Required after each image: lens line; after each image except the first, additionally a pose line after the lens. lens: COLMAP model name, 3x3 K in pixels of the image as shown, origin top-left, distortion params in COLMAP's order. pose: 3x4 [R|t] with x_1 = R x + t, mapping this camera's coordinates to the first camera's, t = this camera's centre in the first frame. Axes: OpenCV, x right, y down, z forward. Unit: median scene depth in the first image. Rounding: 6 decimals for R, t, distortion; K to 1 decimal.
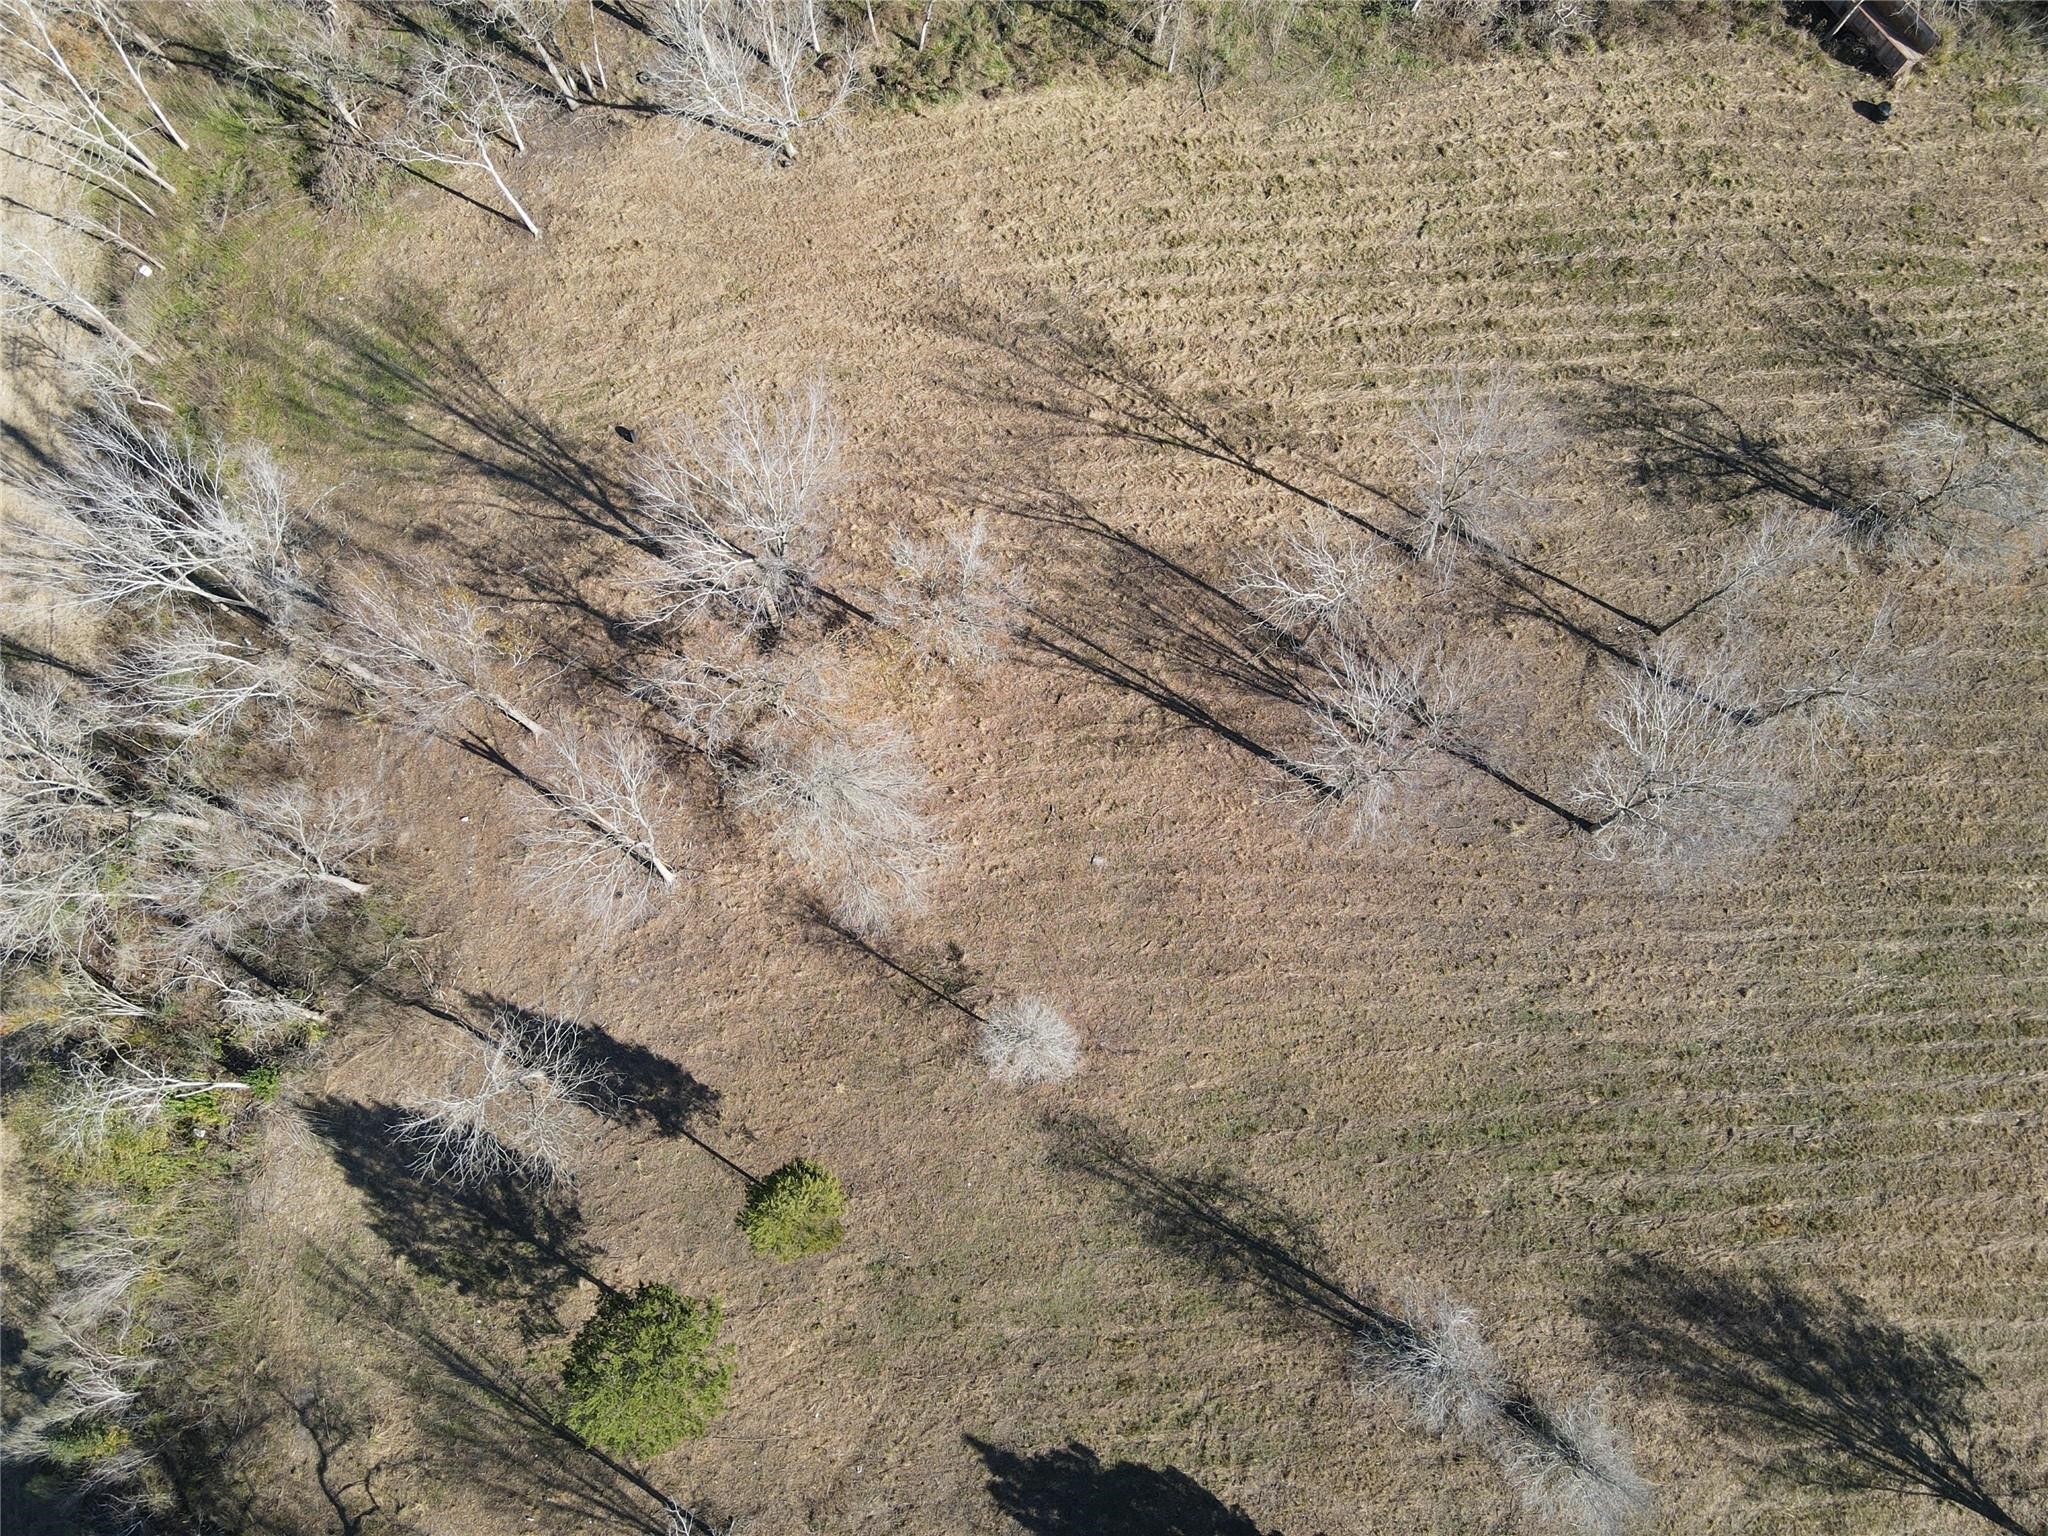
lens RADIAL K [[1479.8, 0, 1034.2], [0, 1479.8, 771.4], [0, 0, 1]] dist [-0.004732, 0.030013]
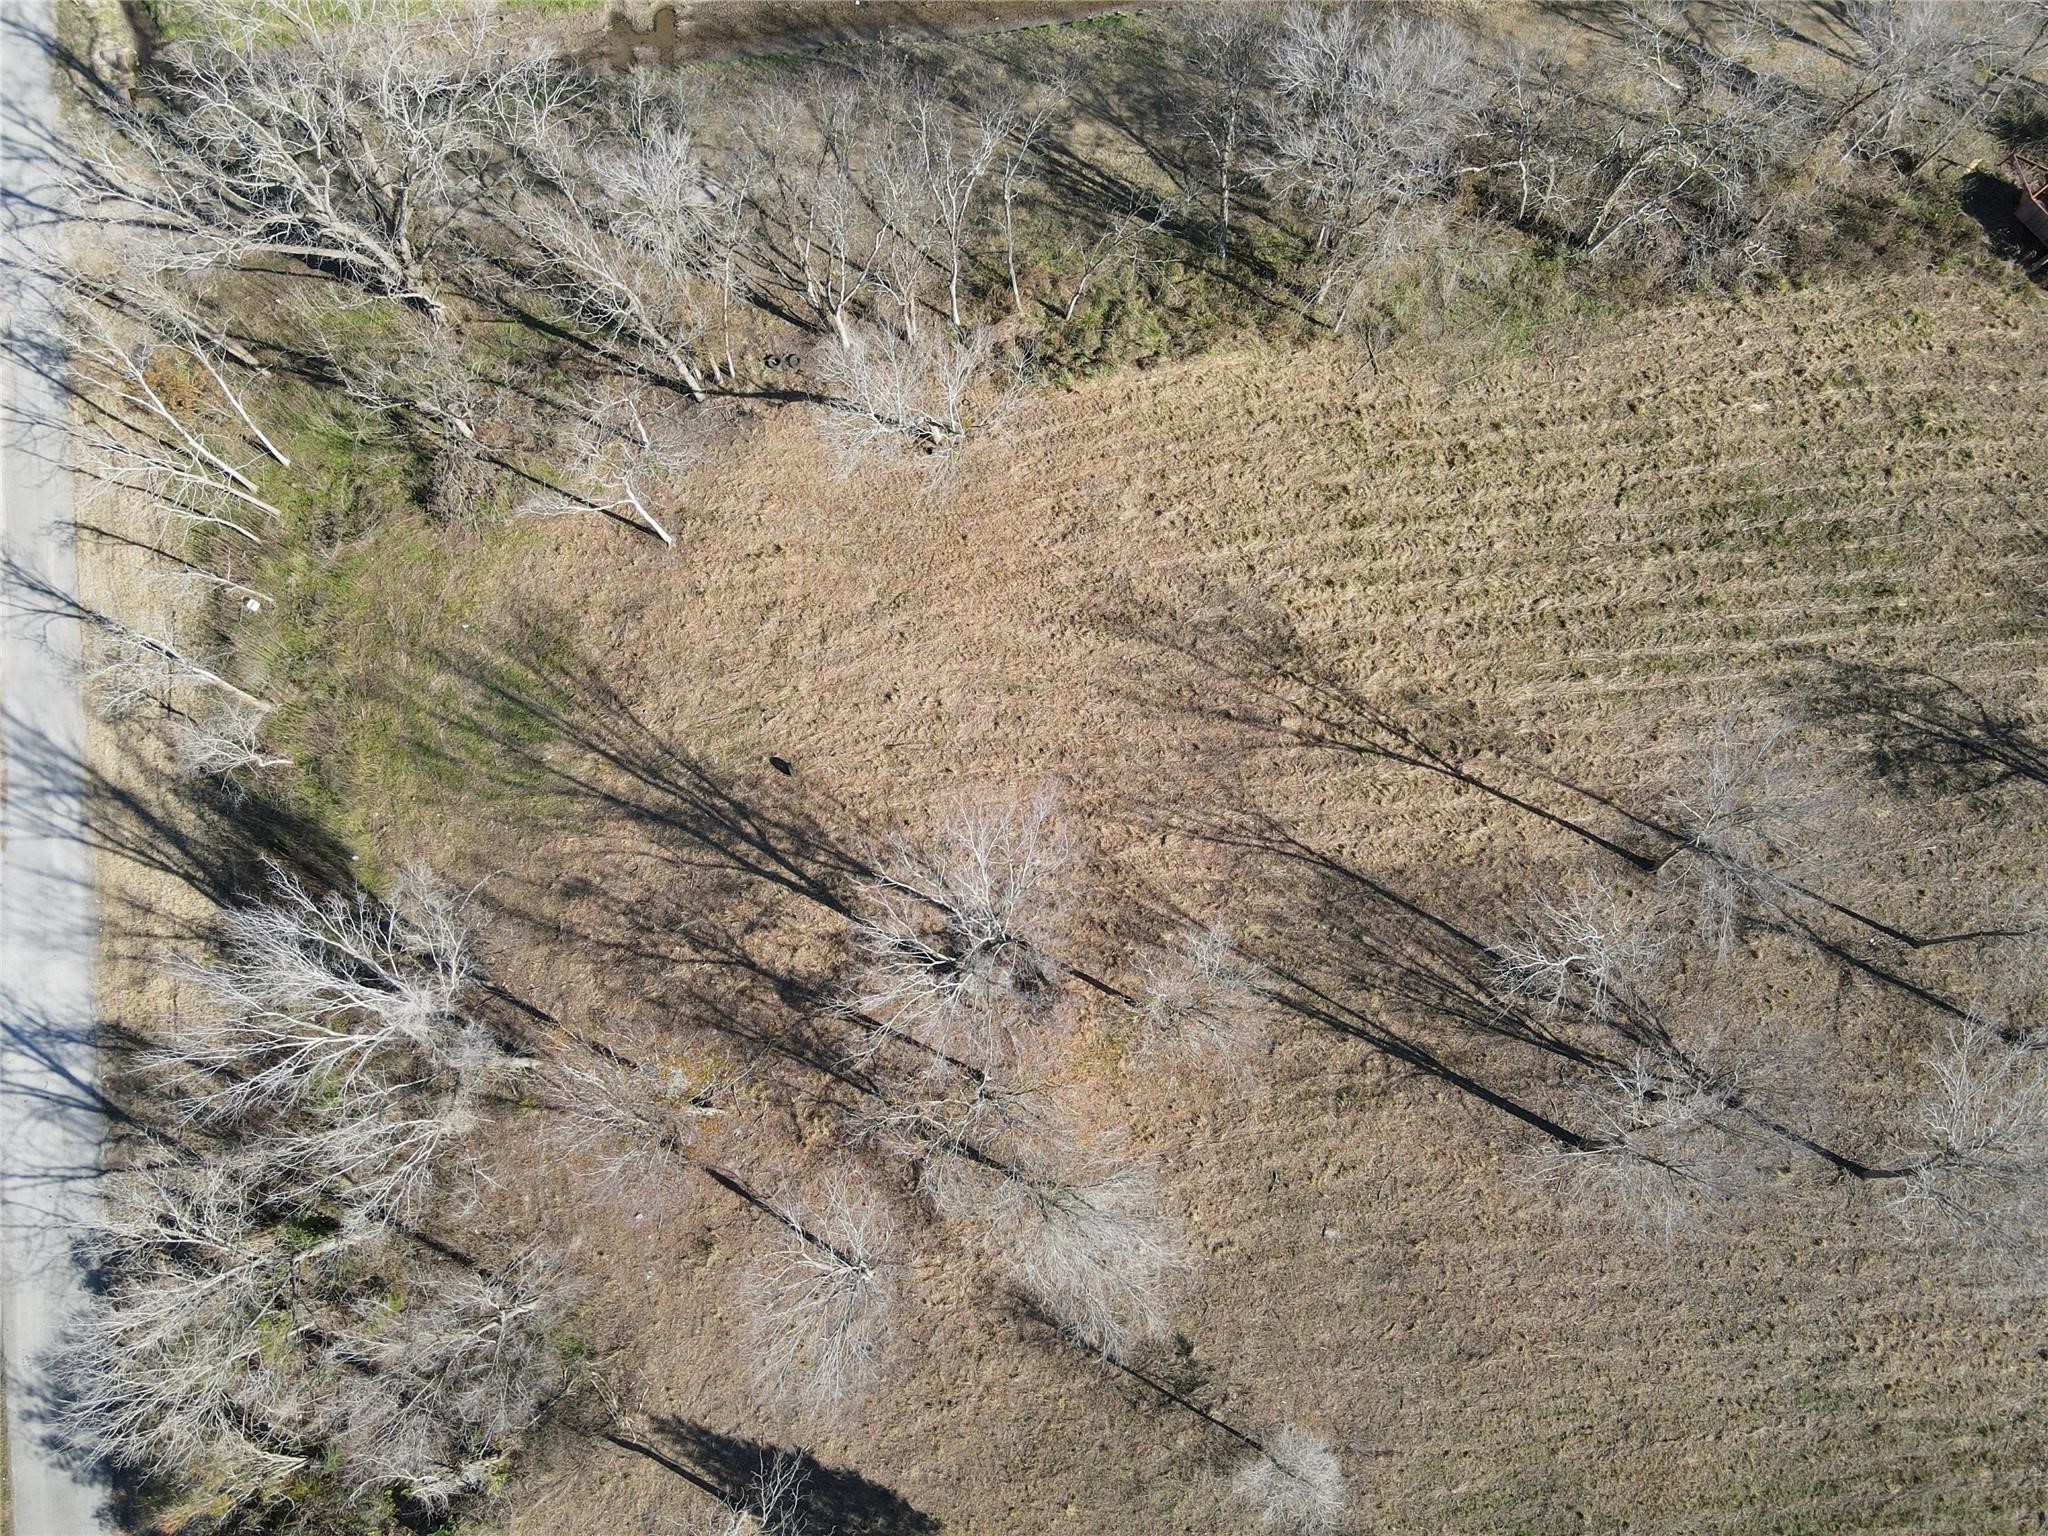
lens RADIAL K [[1509.1, 0, 1038.0], [0, 1509.1, 764.6], [0, 0, 1]] dist [-0.002125, 0.026057]
pose [[0.999004, -0.043953, 0.007695, -0.125317], [0.044003, 0.999011, -0.006399, -0.219199], [-0.007406, 0.006732, 0.999950, 0.055867]]
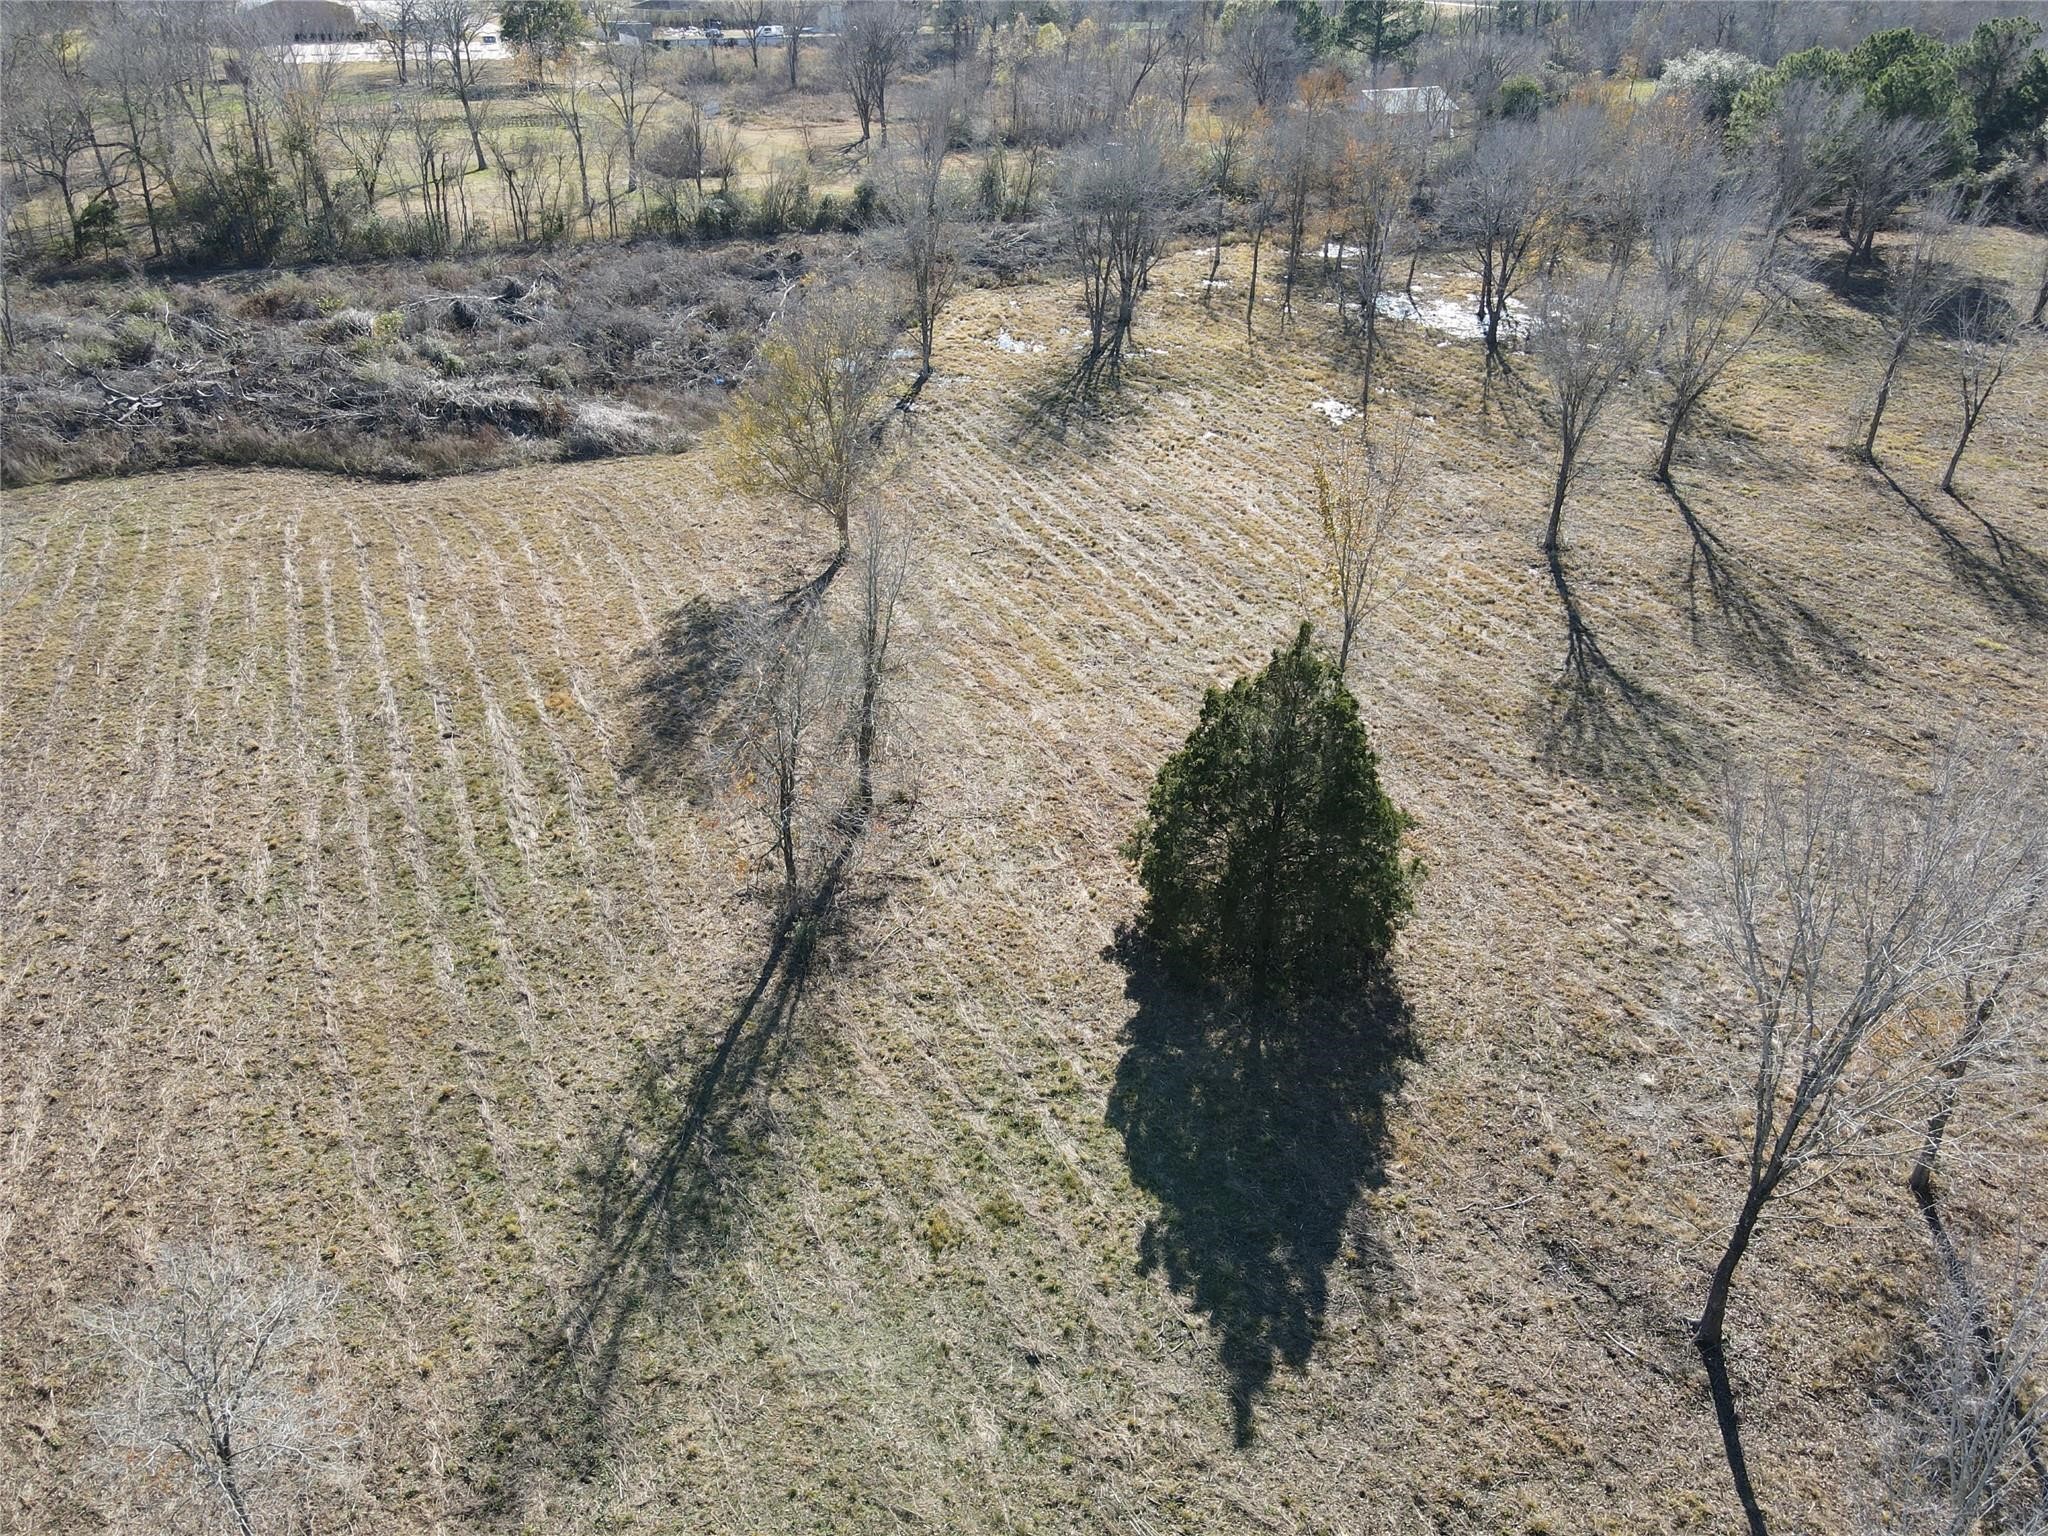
lens RADIAL K [[1509.1, 0, 1037.4], [0, 1509.1, 761.6], [0, 0, 1]] dist [-0.002125, 0.026057]
pose [[-0.360352, -0.464835, 0.808749, -0.255498], [0.899864, 0.055183, 0.432667, 0.161984], [-0.245748, 0.883676, 0.398403, 0.557815]]
